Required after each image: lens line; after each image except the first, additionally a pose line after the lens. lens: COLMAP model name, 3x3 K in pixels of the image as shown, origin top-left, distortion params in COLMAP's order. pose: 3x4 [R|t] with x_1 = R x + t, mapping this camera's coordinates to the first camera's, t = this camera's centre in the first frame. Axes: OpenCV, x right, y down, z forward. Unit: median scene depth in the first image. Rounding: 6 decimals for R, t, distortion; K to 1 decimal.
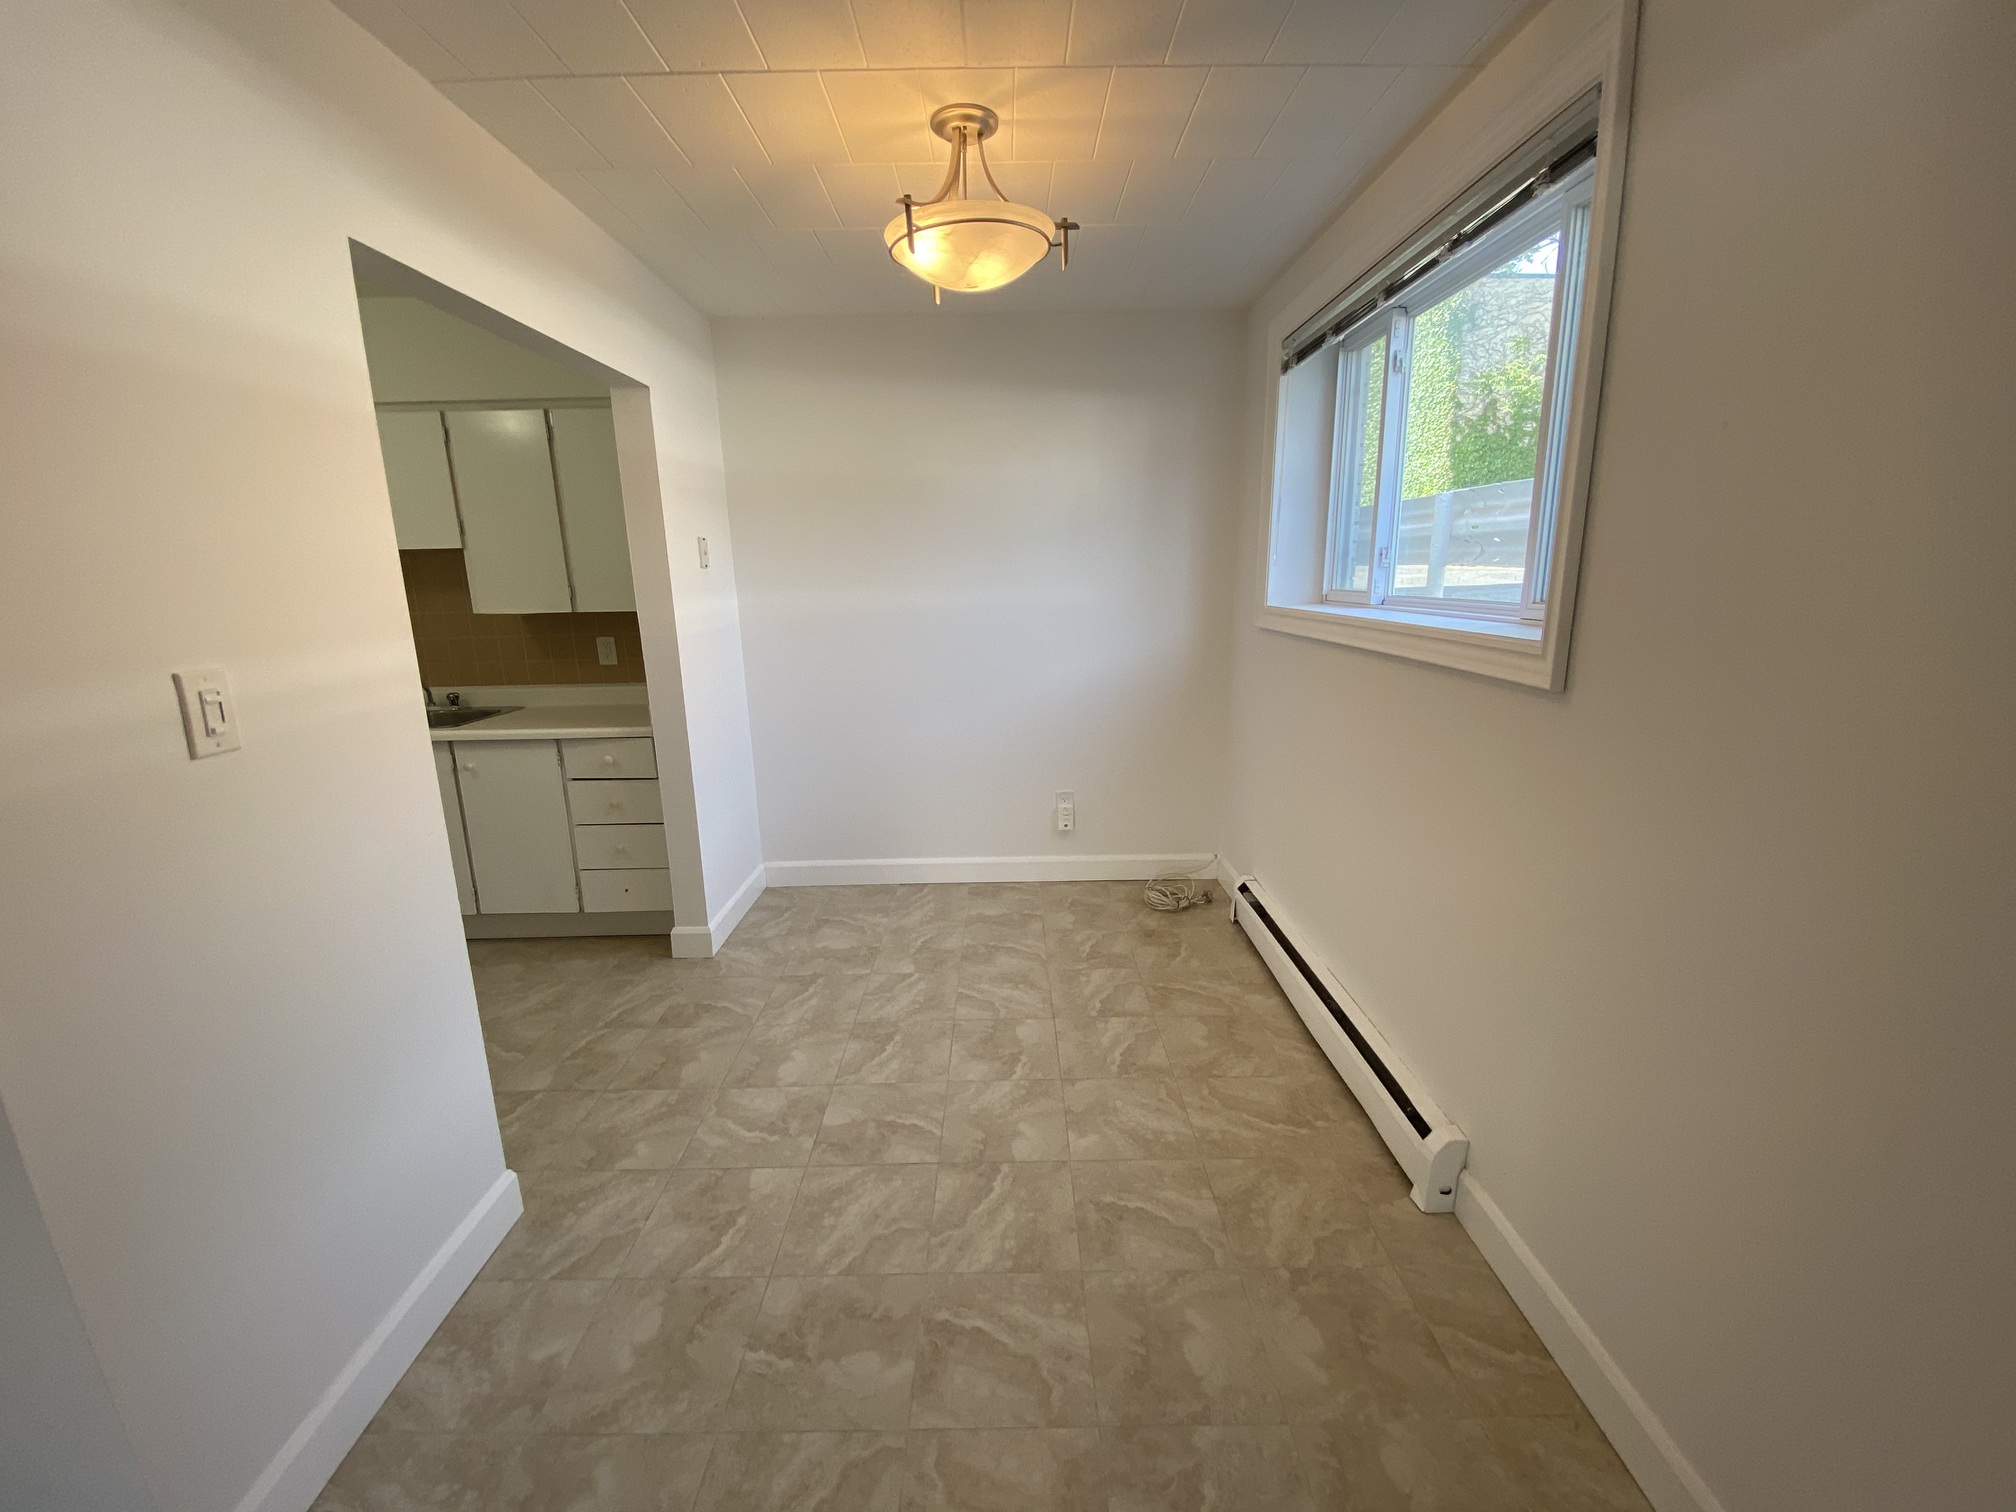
lens RADIAL K [[821.2, 0, 1004.9], [0, 821.2, 760.4], [0, 0, 1]] dist [0.027616, -0.023368]
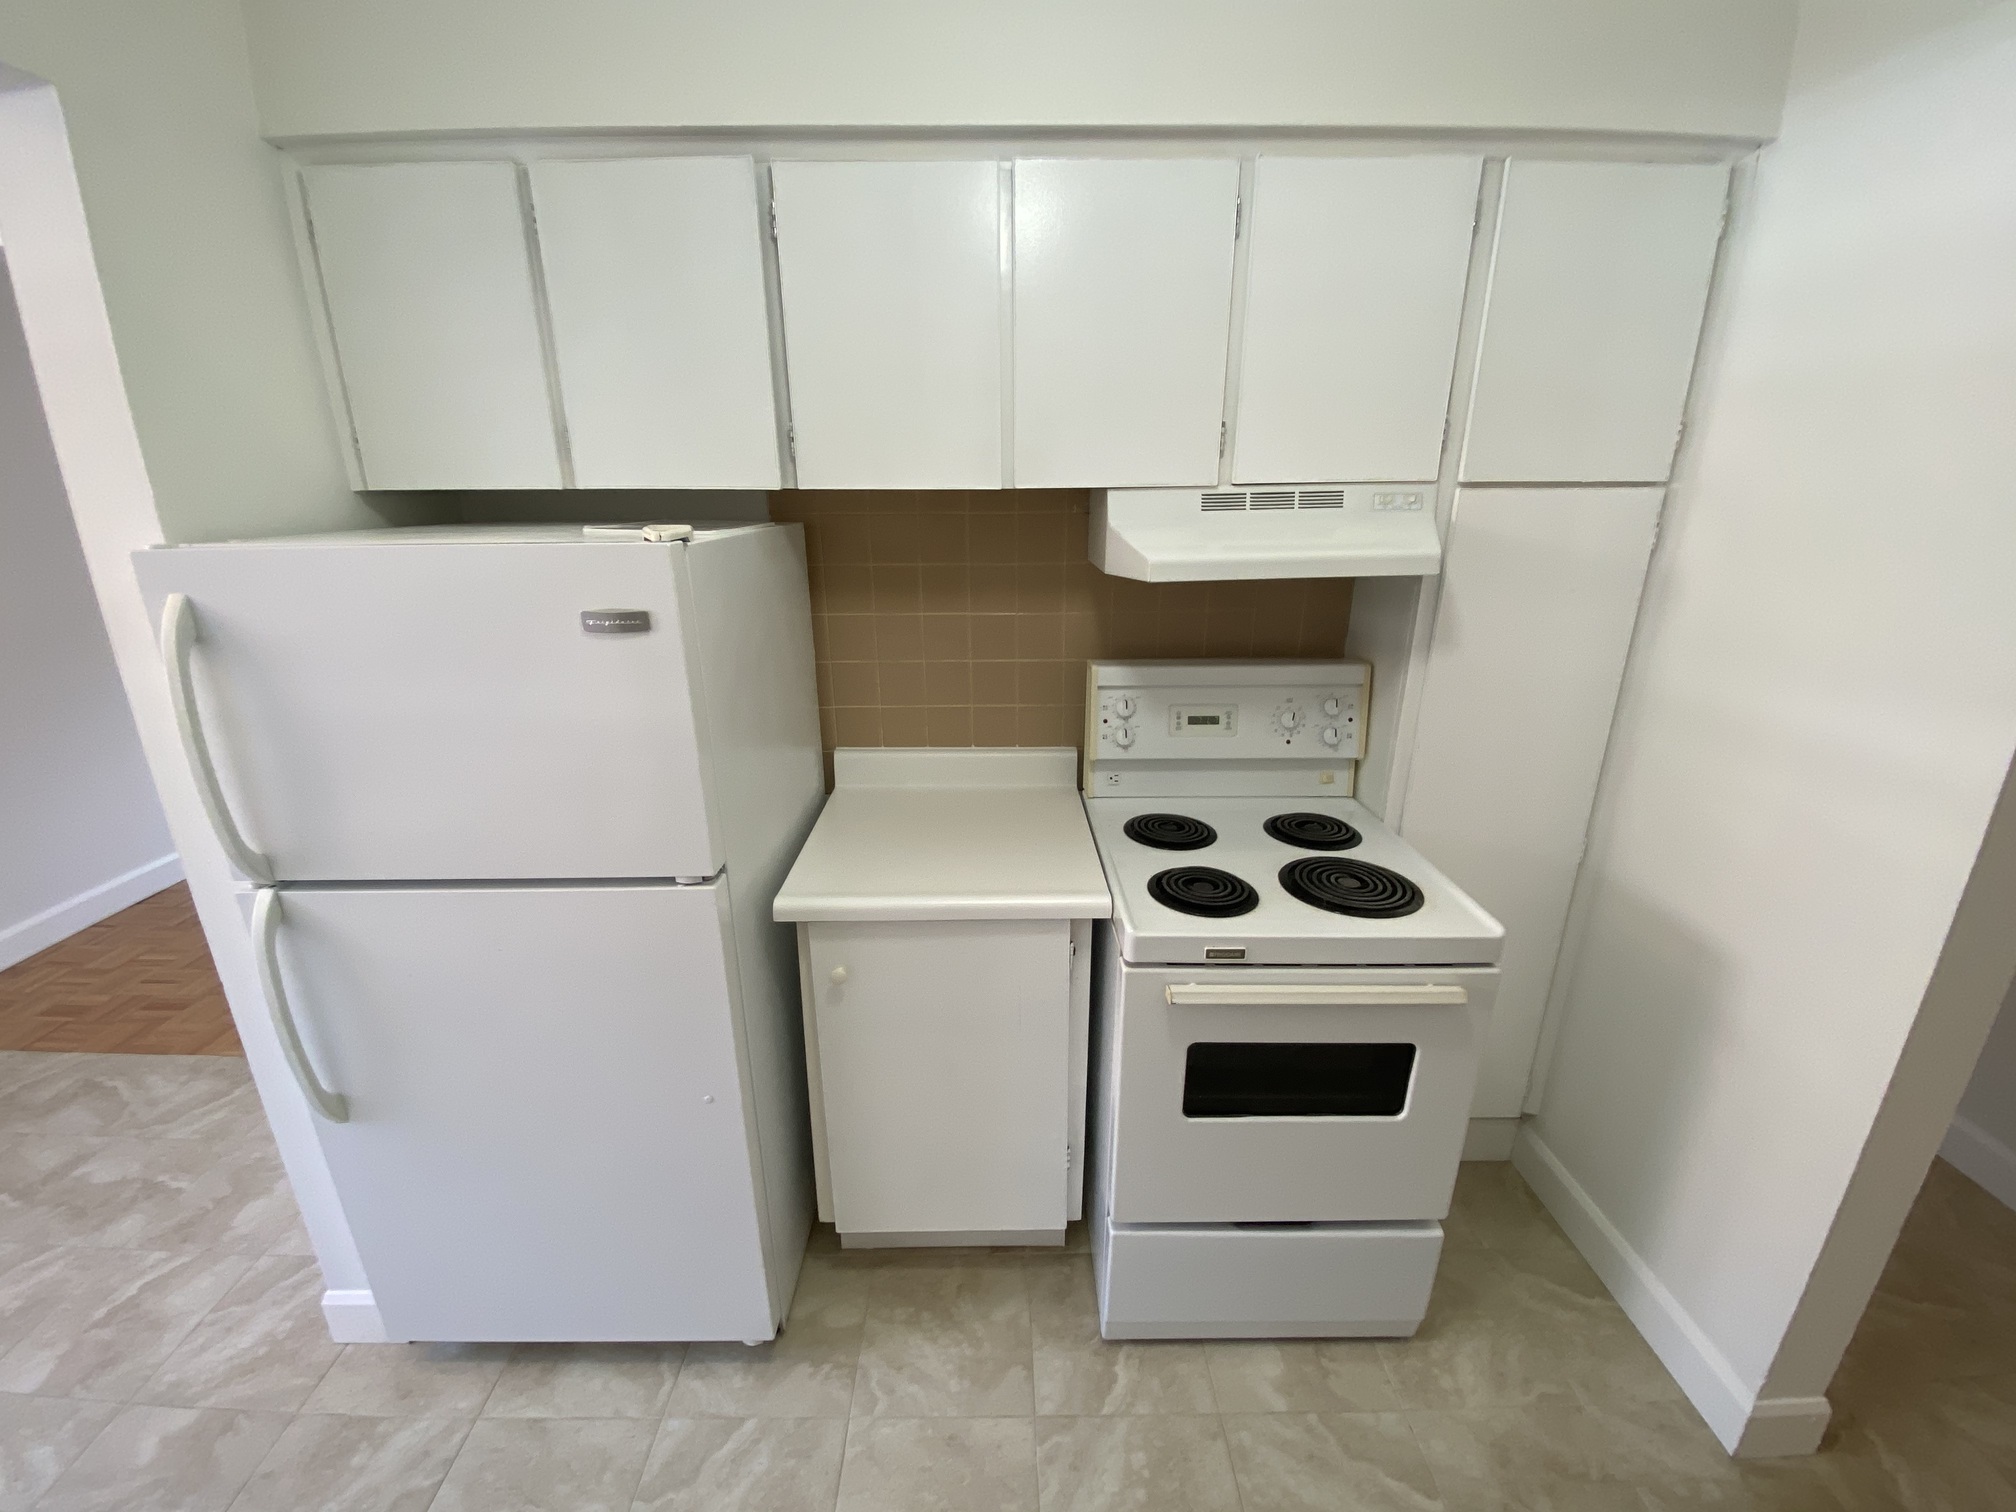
lens RADIAL K [[821.2, 0, 1004.9], [0, 821.2, 760.4], [0, 0, 1]] dist [0.027616, -0.023368]
pose [[-0.999724, 0.023424, -0.002028, -0.931990], [0.018994, 0.855453, 0.517532, -0.268031], [0.013857, 0.517350, -0.855661, 1.039756]]
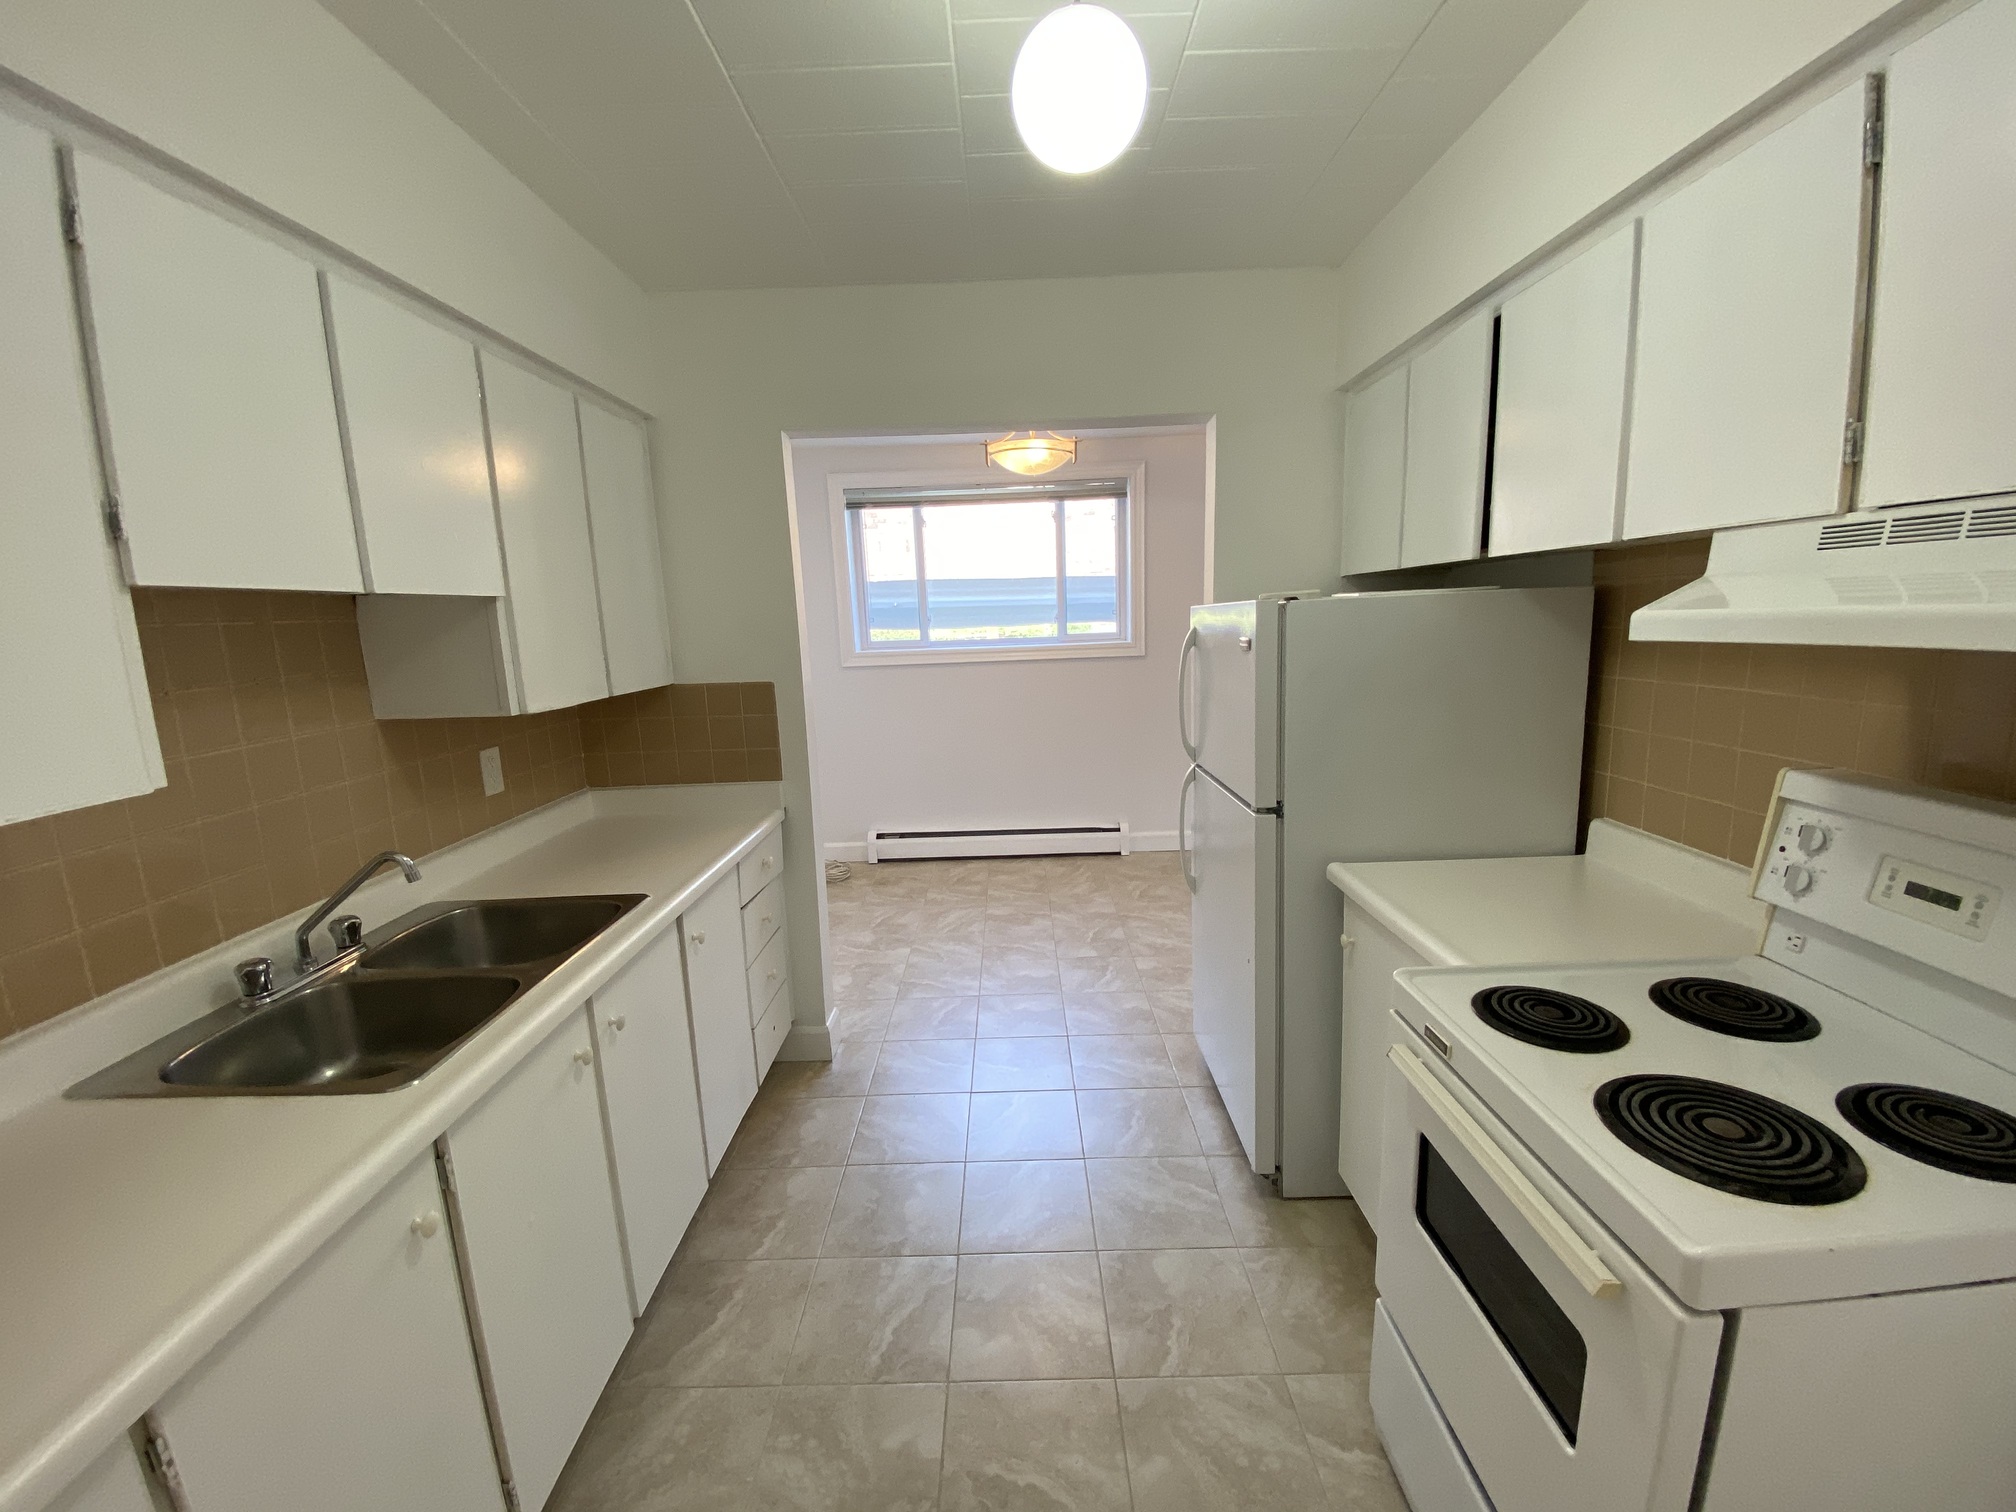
lens RADIAL K [[821.2, 0, 1004.9], [0, 821.2, 760.4], [0, 0, 1]] dist [0.027616, -0.023368]
pose [[0.002515, -0.156661, 0.987649, -1.481962], [0.264399, 0.952609, 0.150430, -0.183431], [-0.964410, 0.260756, 0.043817, 0.844131]]
